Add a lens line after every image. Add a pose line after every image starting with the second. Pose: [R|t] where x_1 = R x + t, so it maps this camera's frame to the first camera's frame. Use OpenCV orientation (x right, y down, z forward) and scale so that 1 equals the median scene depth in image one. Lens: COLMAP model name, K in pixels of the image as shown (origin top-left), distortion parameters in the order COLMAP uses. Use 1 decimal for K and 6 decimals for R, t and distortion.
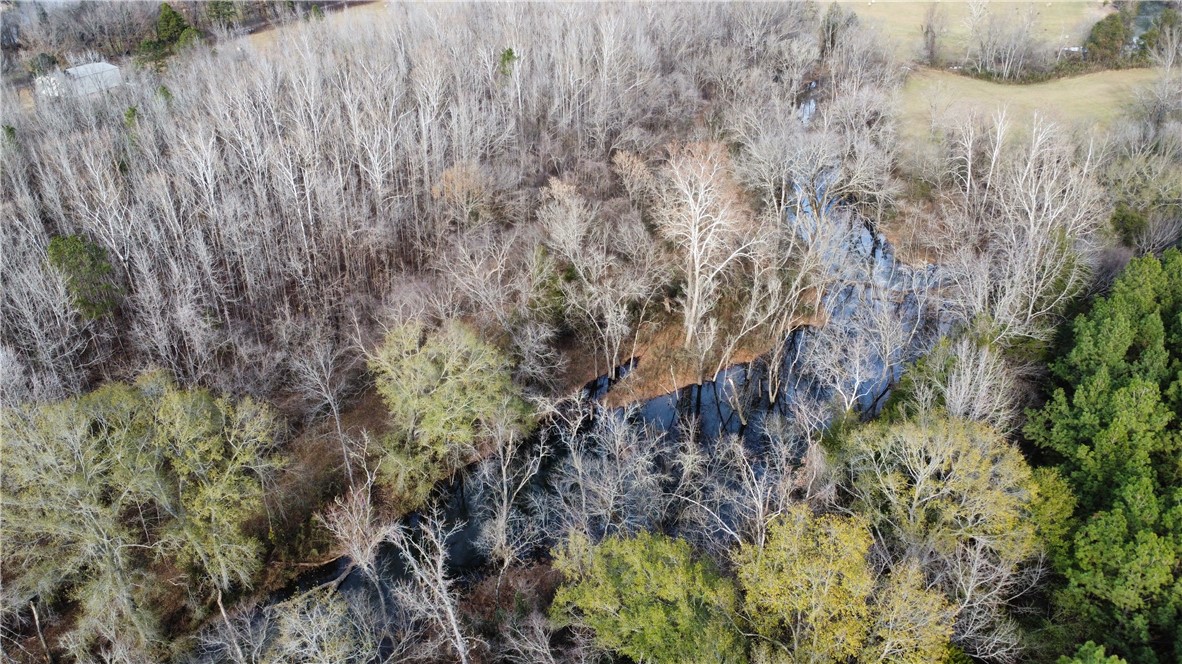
lens RADIAL K [[888.7, 0, 586.4], [0, 888.7, 331.6], [0, 0, 1]] dist [0.008842, -0.013203]
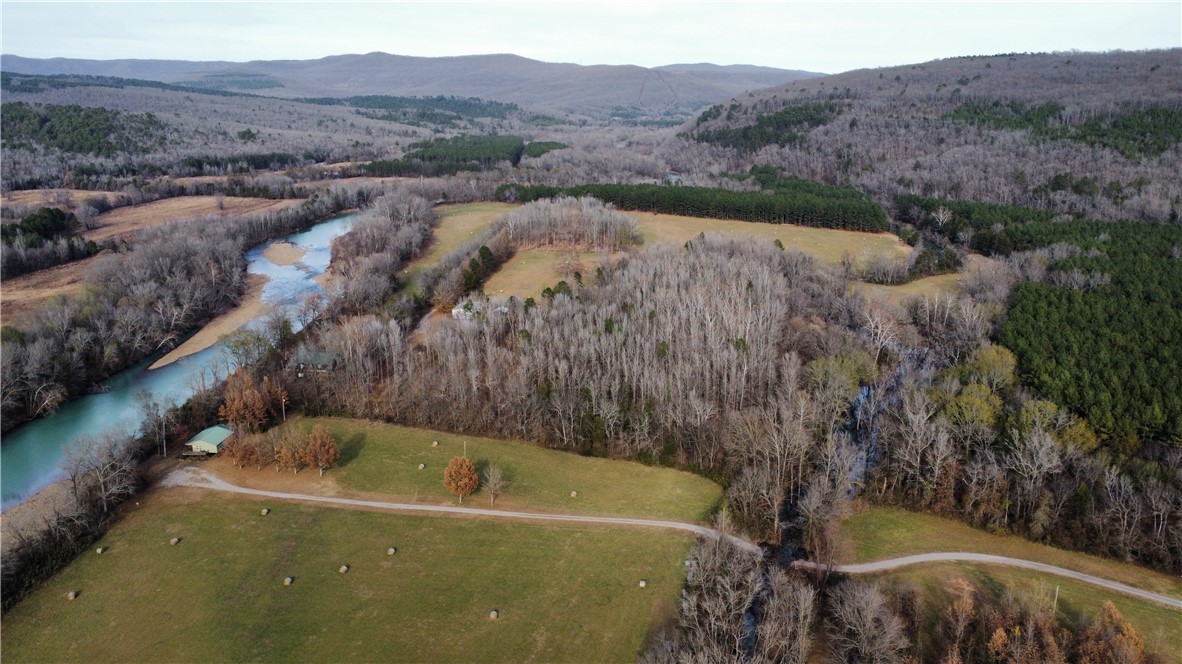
lens RADIAL K [[888.7, 0, 592.1], [0, 888.7, 334.7], [0, 0, 1]] dist [0.008842, -0.013203]
pose [[0.965647, -0.073315, 0.249300, -0.746232], [0.131086, 0.965795, -0.223731, 0.213637], [-0.224370, 0.248725, 0.942228, -0.798981]]
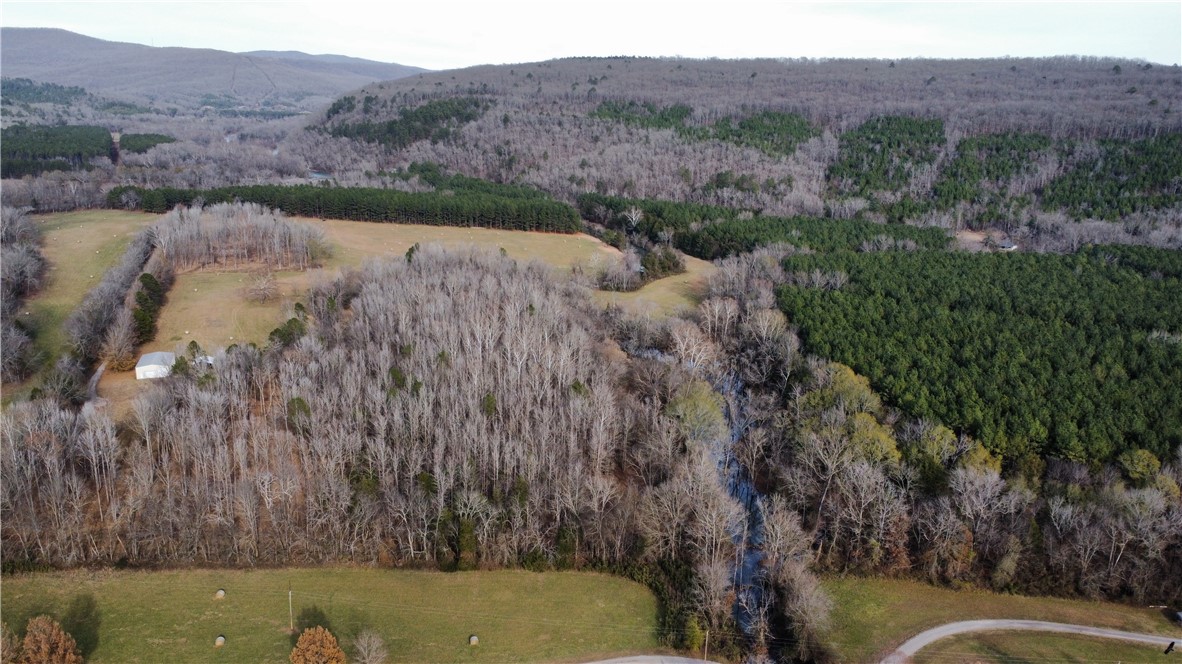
lens RADIAL K [[888.7, 0, 592.8], [0, 888.7, 332.4], [0, 0, 1]] dist [0.008842, -0.013203]
pose [[0.763617, -0.148938, 0.628257, -0.870524], [0.289327, 0.948804, -0.126735, 0.042716], [-0.577216, 0.278549, 0.767614, -0.481242]]
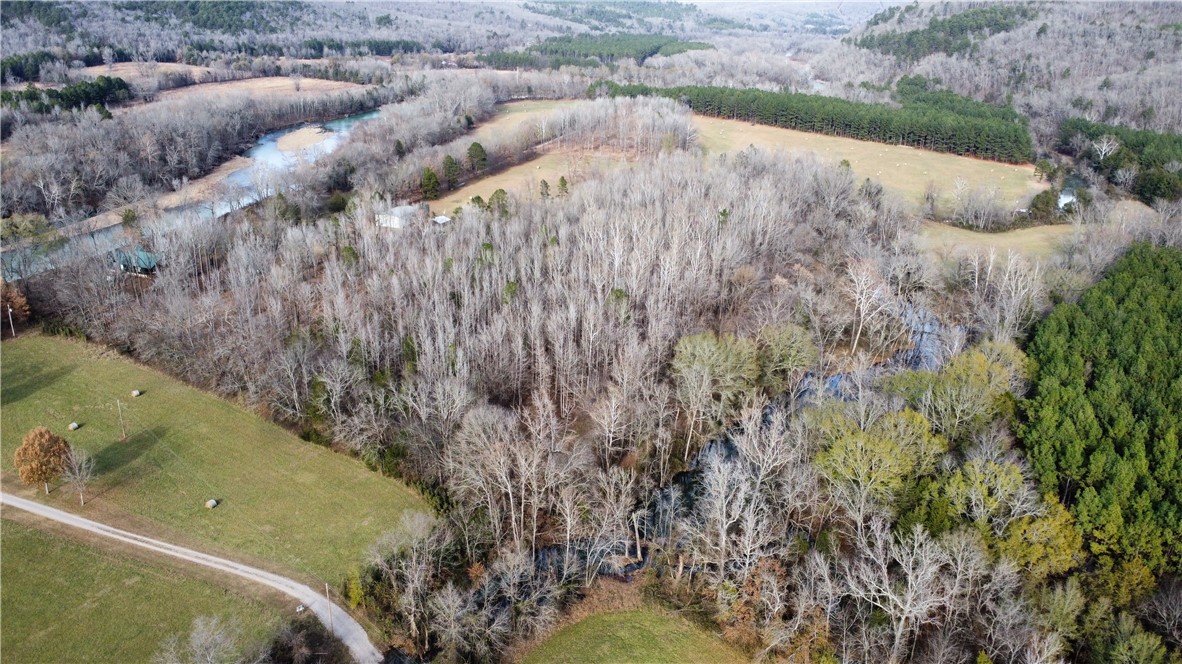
lens RADIAL K [[888.7, 0, 591.2], [0, 888.7, 333.7], [0, 0, 1]] dist [0.008842, -0.013203]
pose [[0.999012, 0.013981, 0.042187, -0.276667], [-0.007736, 0.989444, -0.144712, 0.128737], [-0.043765, 0.144243, 0.988574, -0.487546]]
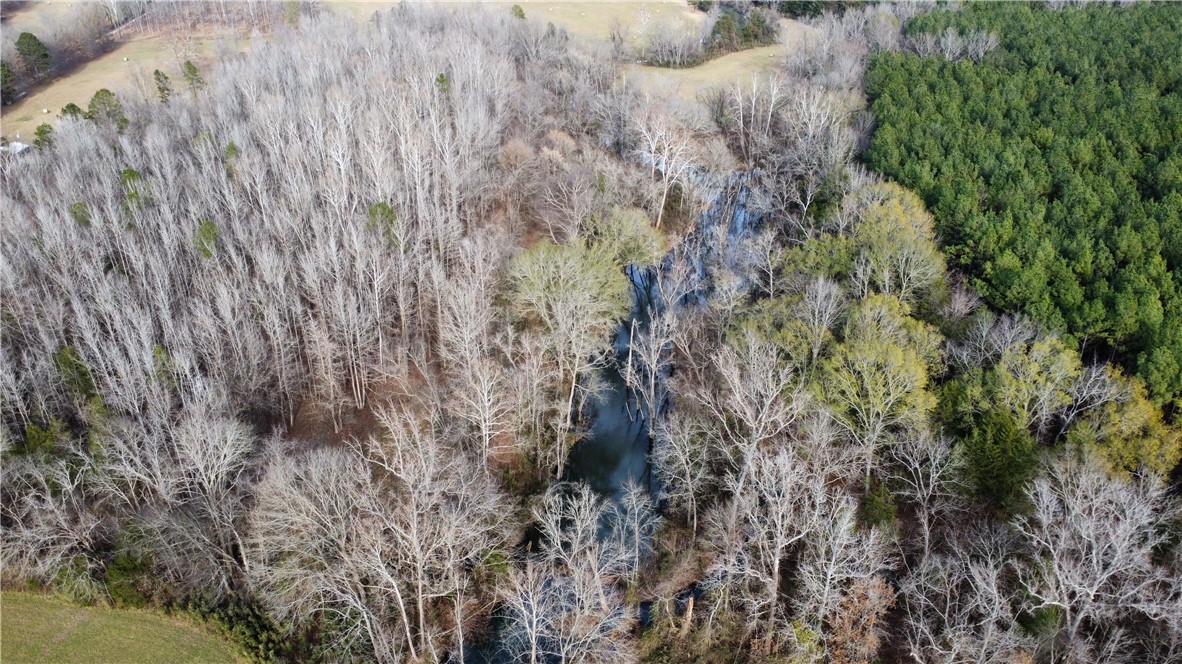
lens RADIAL K [[888.7, 0, 593.2], [0, 888.7, 335.2], [0, 0, 1]] dist [0.008842, -0.013203]
pose [[0.877887, -0.230618, 0.419679, -0.360460], [0.237351, 0.970722, 0.036929, 0.056269], [-0.415908, 0.067192, 0.906921, -0.225346]]
